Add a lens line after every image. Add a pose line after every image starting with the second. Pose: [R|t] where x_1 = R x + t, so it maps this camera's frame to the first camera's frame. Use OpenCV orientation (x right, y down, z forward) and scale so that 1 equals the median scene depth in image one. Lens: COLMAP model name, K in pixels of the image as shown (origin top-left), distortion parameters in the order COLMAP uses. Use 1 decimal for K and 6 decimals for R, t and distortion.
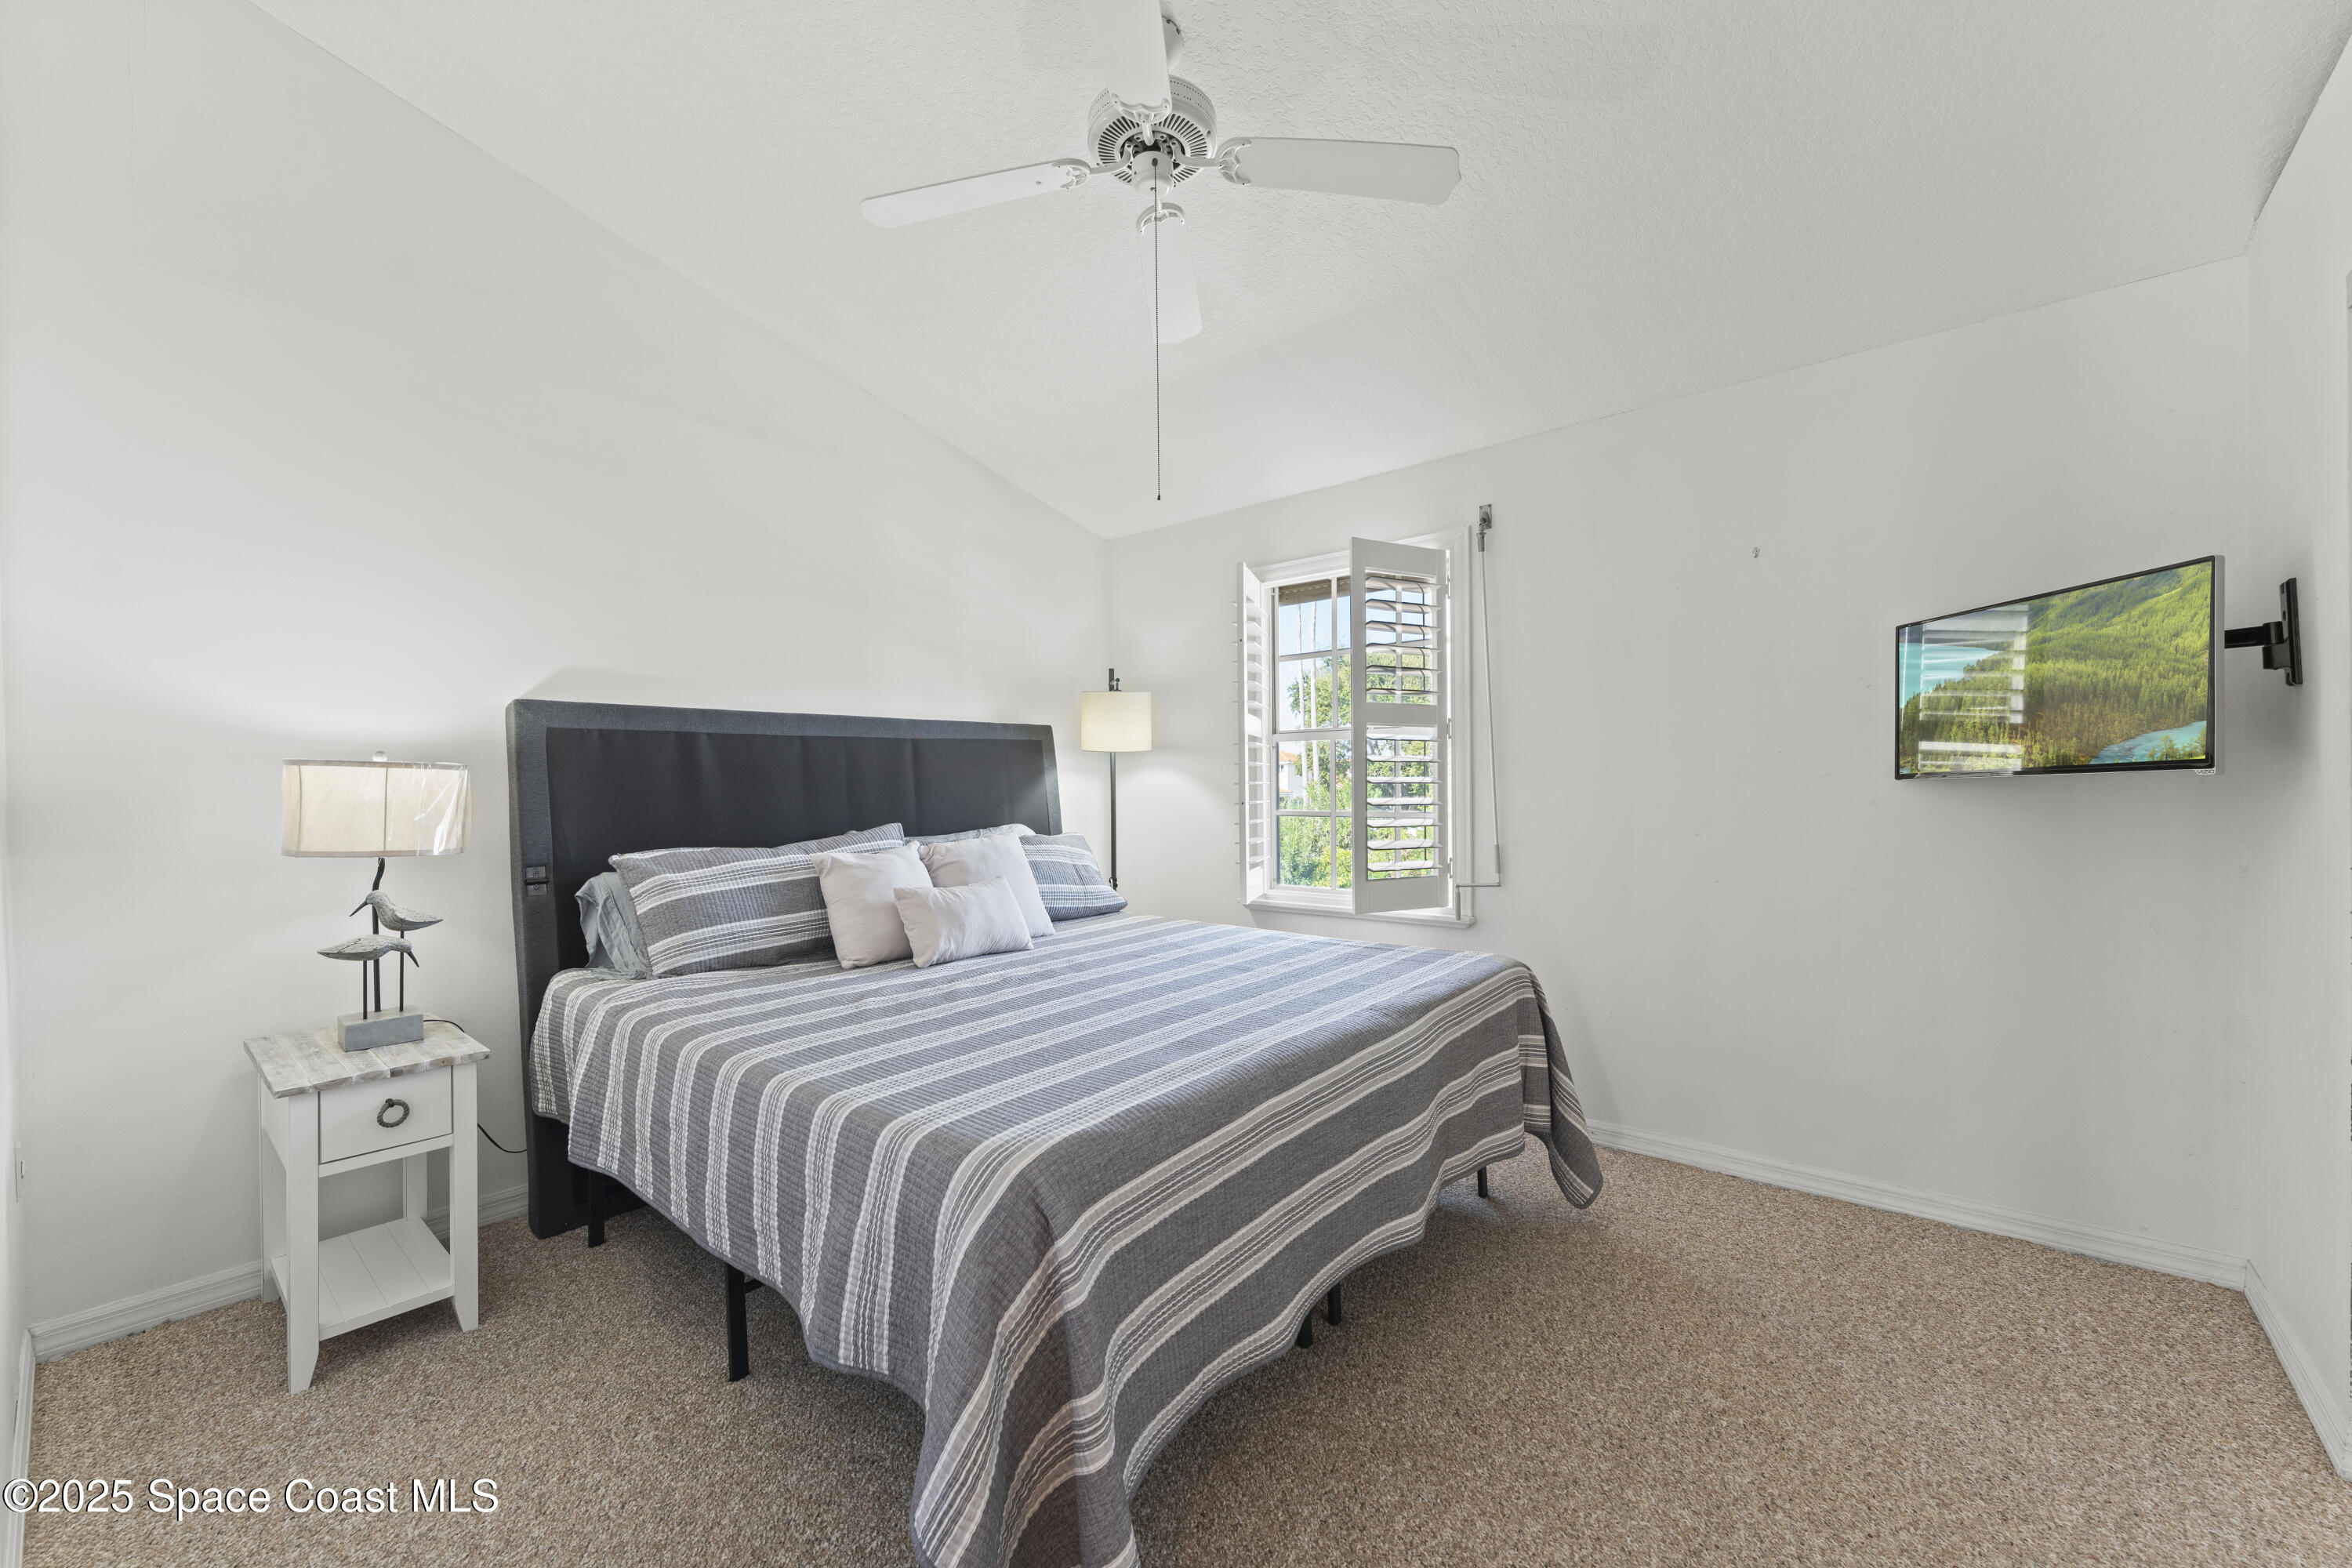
lens RADIAL K [[951.7, 0, 1156.7], [0, 951.7, 790.3], [0, 0, 1]] dist [0.000982, -0.001208]
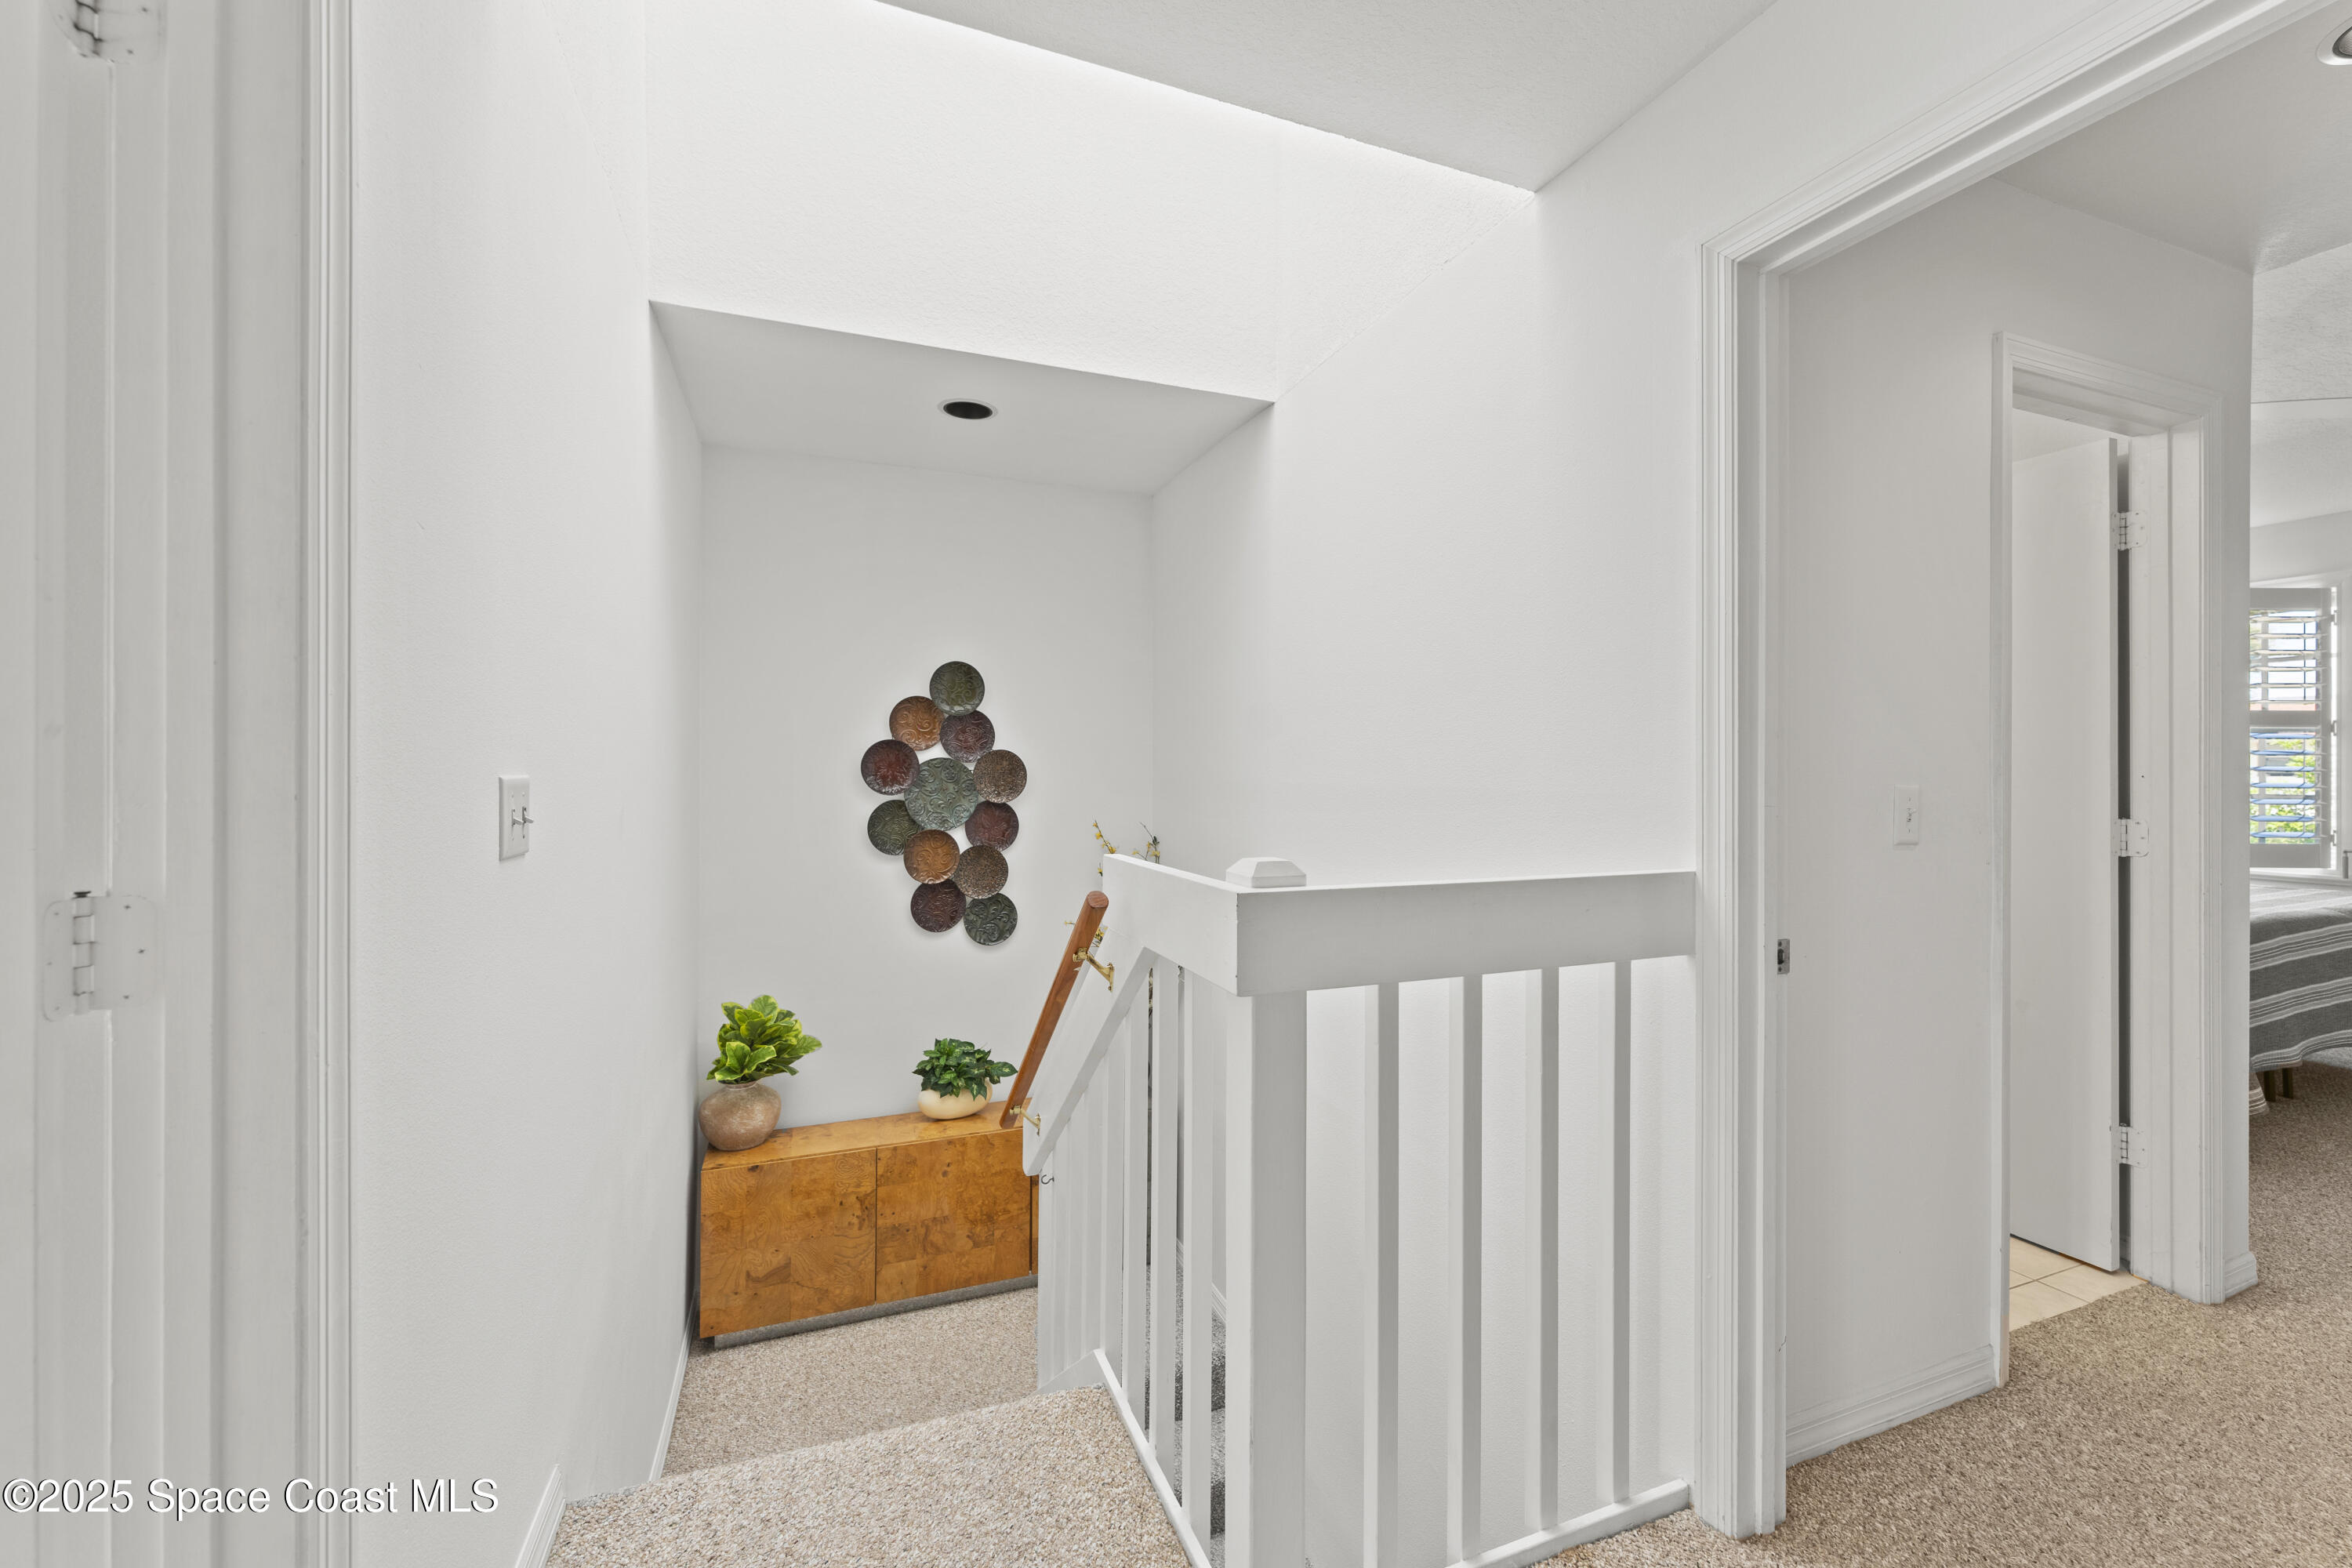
lens RADIAL K [[951.7, 0, 1189.3], [0, 951.7, 769.2], [0, 0, 1]] dist [0.000982, -0.001208]
pose [[0.883333, 0.009268, -0.468655, -0.751929], [-0.010876, 0.999941, -0.000725, 0.012471], [0.468620, 0.005738, 0.883381, -1.406710]]
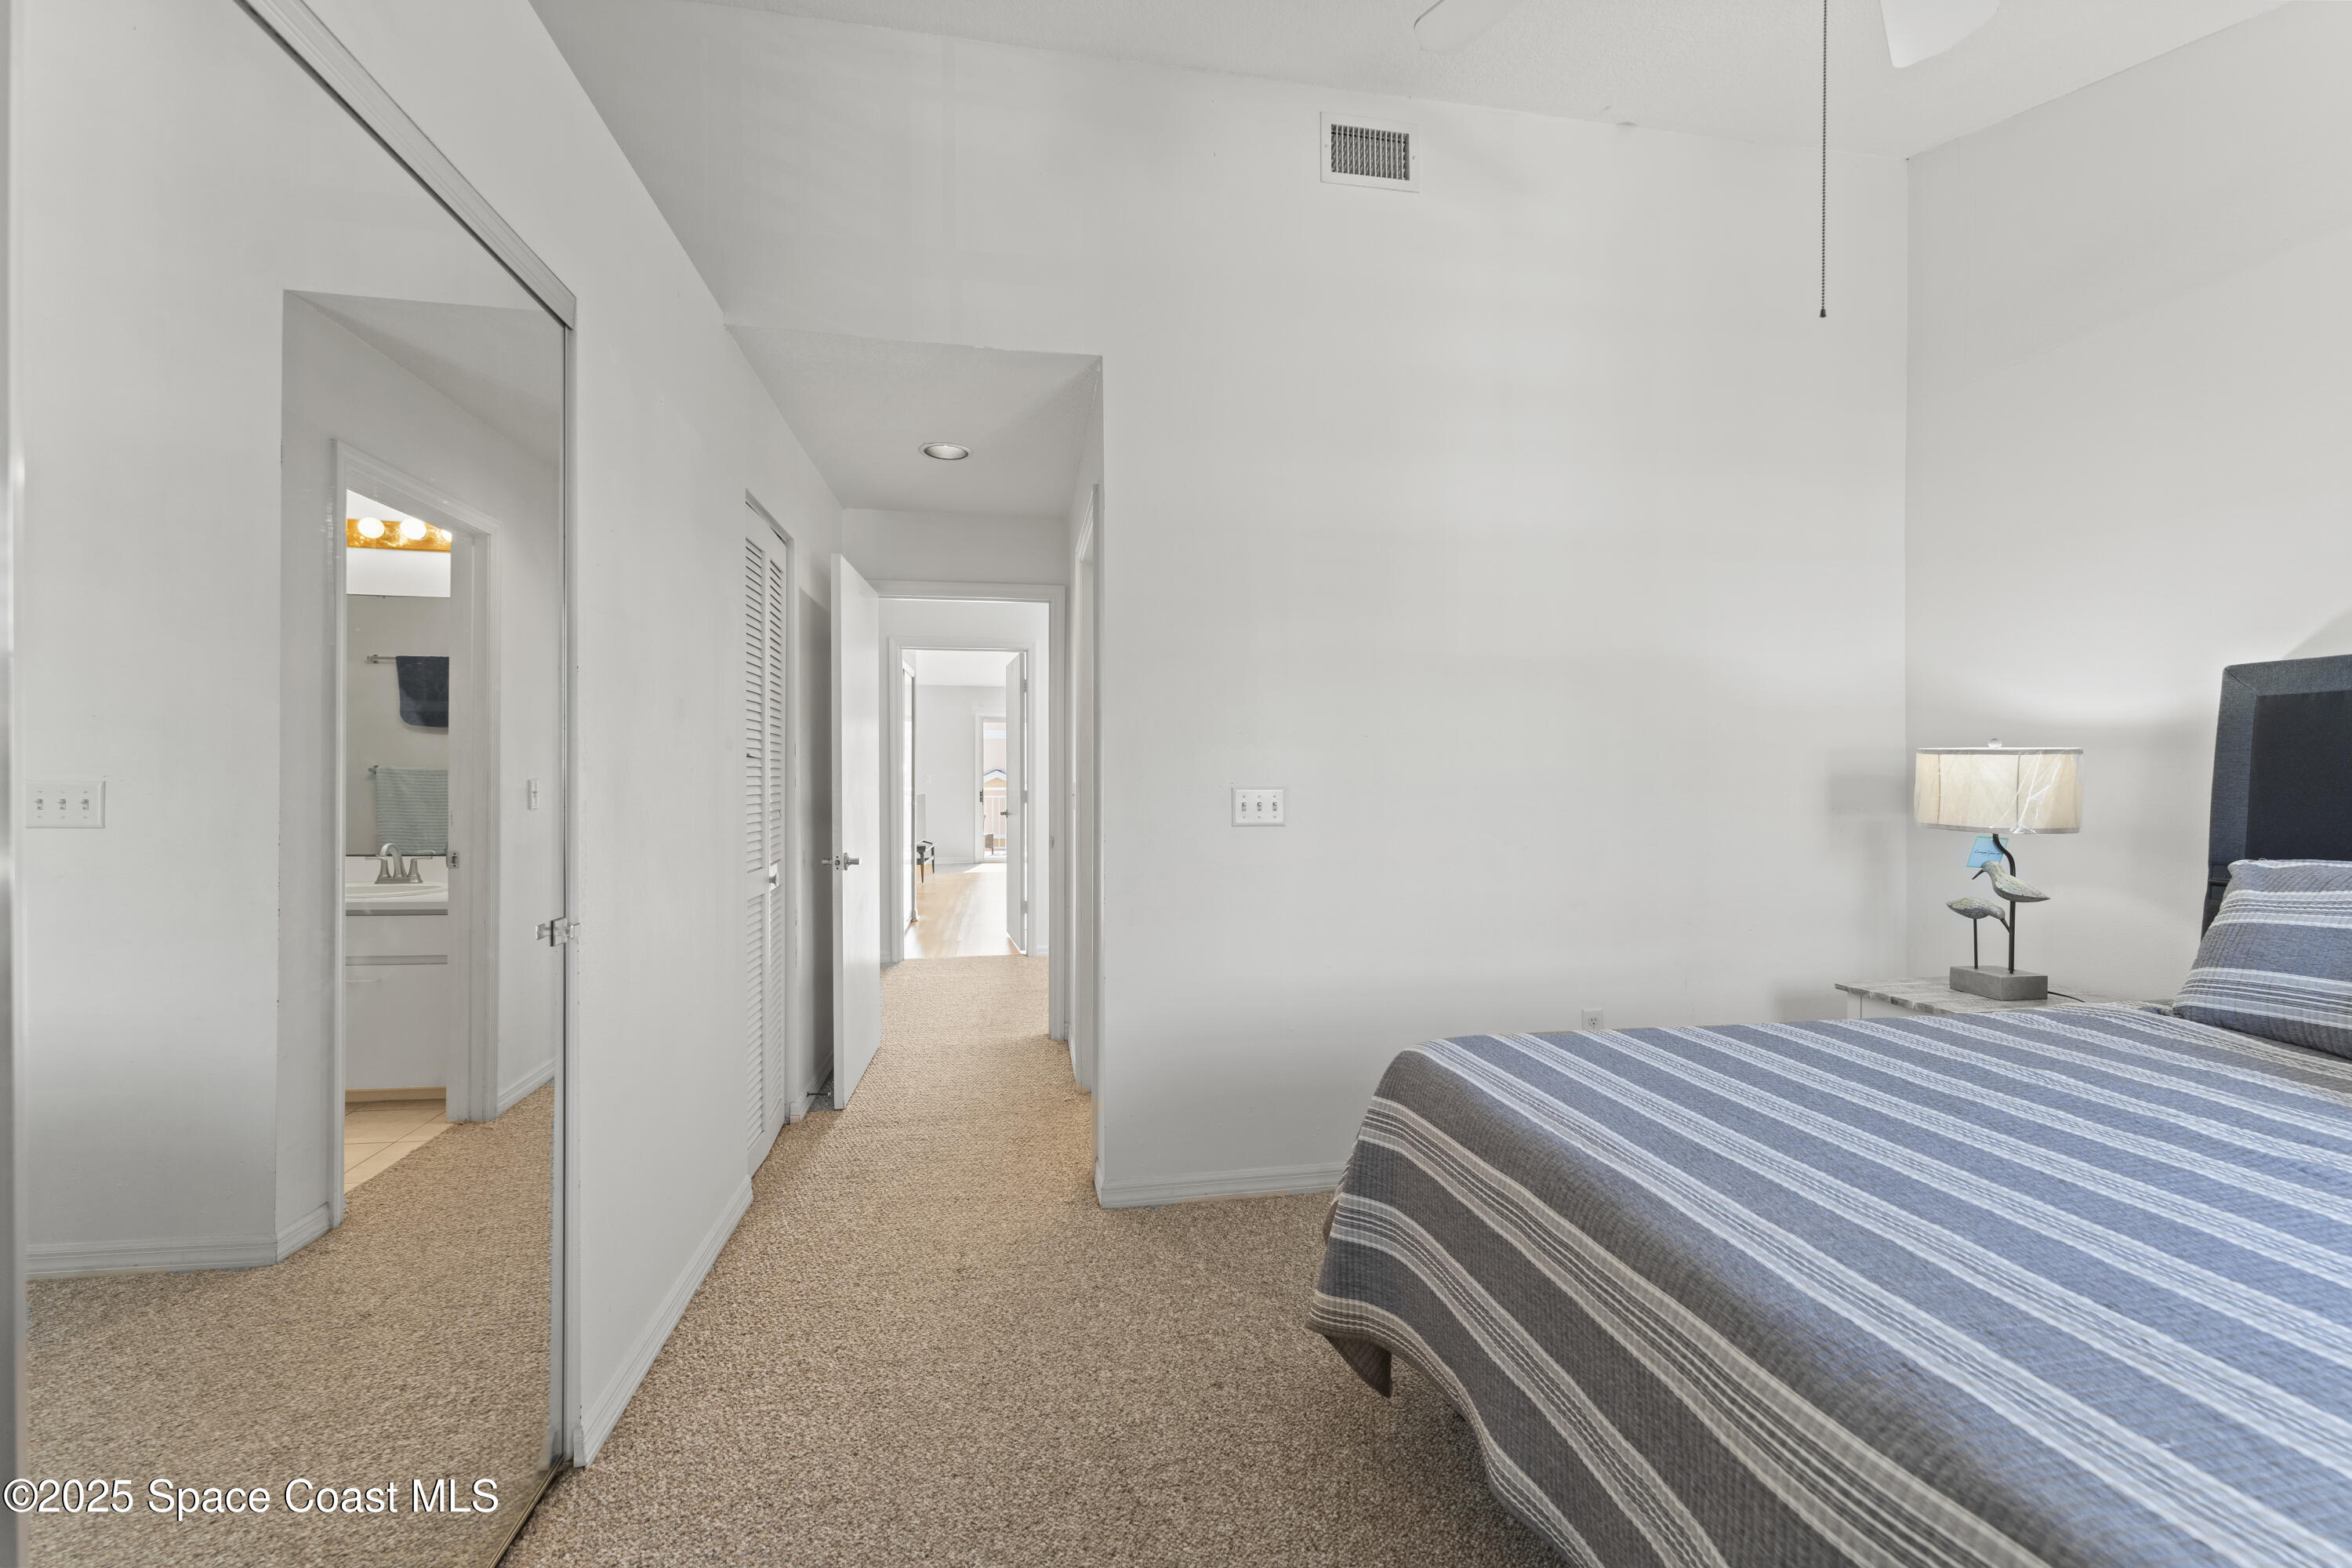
lens RADIAL K [[951.7, 0, 1173.4], [0, 951.7, 781.2], [0, 0, 1]] dist [0.000982, -0.001208]
pose [[-0.652528, 0.018411, -0.757541, 0.719133], [0.010511, 0.999829, 0.015246, -0.020047], [0.757691, 0.001986, -0.652610, 1.034538]]
